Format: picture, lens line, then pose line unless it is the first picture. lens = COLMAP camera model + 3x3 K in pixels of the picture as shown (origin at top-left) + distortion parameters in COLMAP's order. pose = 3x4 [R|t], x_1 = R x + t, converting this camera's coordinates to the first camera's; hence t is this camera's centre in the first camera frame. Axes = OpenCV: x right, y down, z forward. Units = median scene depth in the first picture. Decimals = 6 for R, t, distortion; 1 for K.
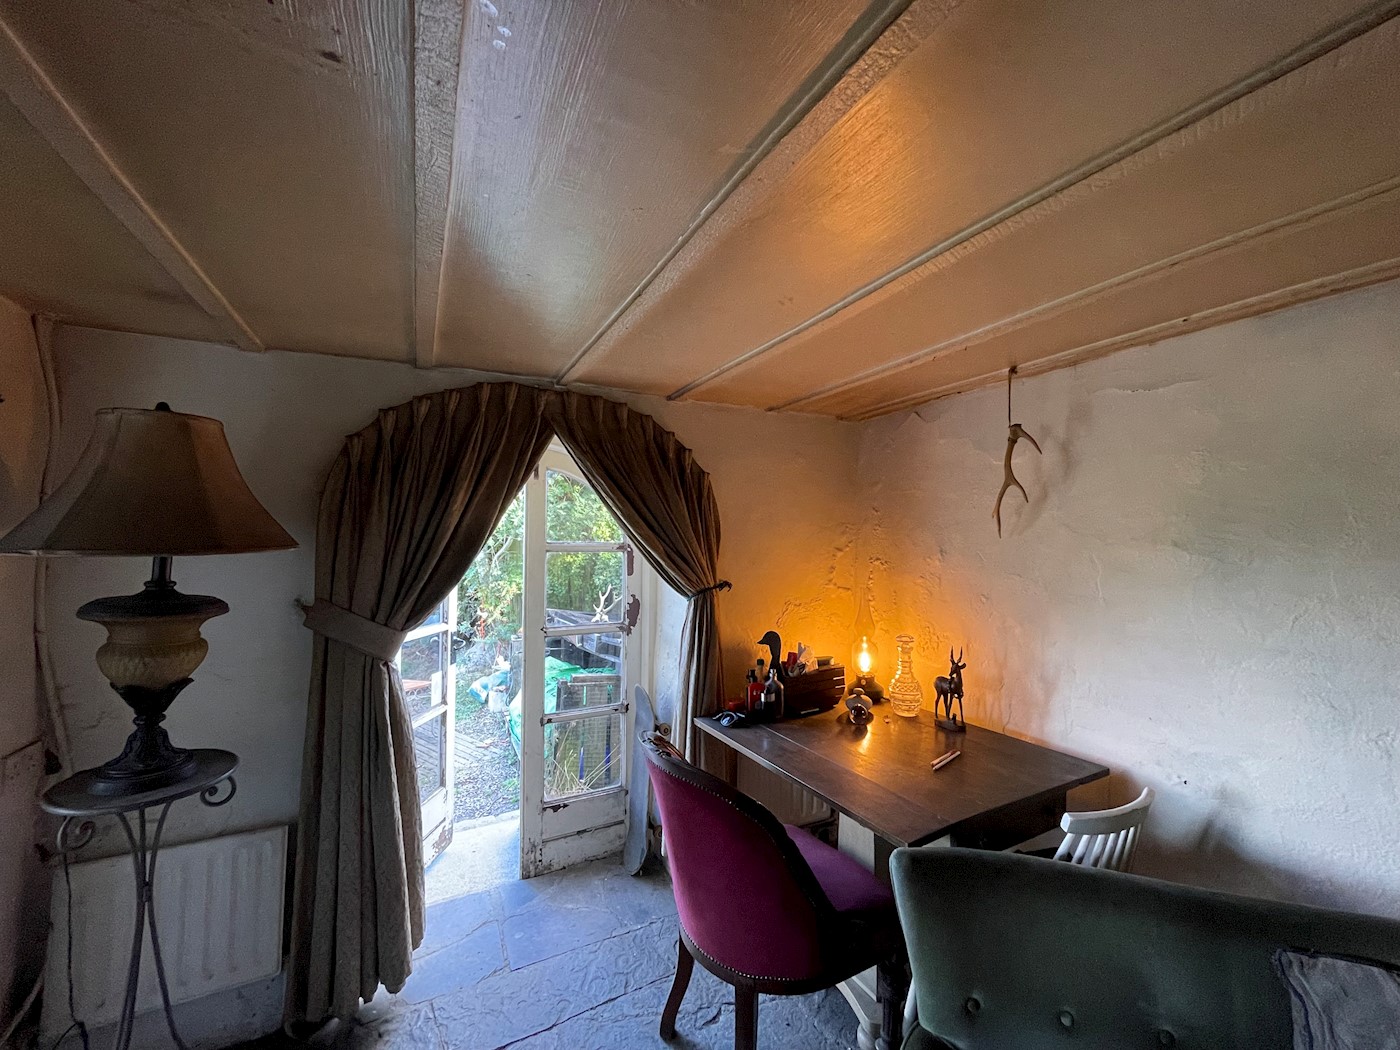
lens RADIAL K [[565.1, 0, 700.0], [0, 565.1, 525.0], [0, 0, 1]] dist [-0.002692, -0.000349]
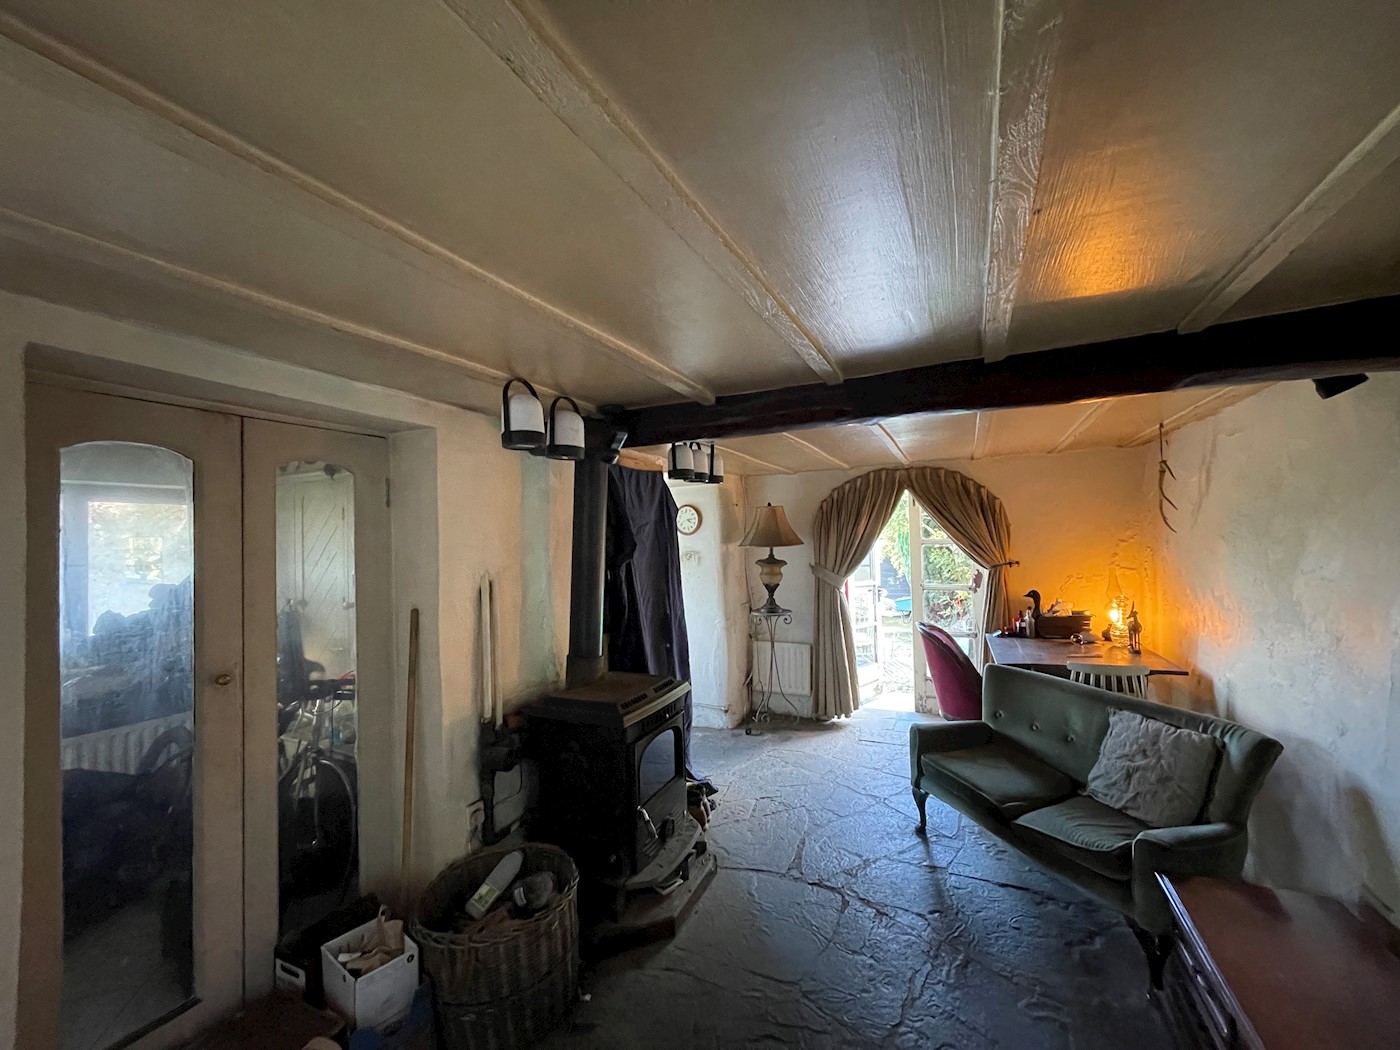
lens RADIAL K [[565.1, 0, 700.0], [0, 565.1, 525.0], [0, 0, 1]] dist [-0.002692, -0.000349]
pose [[0.616331, -0.036802, -0.786627, 1.011363], [0.048441, 0.998788, -0.008774, -0.049444], [0.785996, -0.032697, 0.617366, -0.993186]]
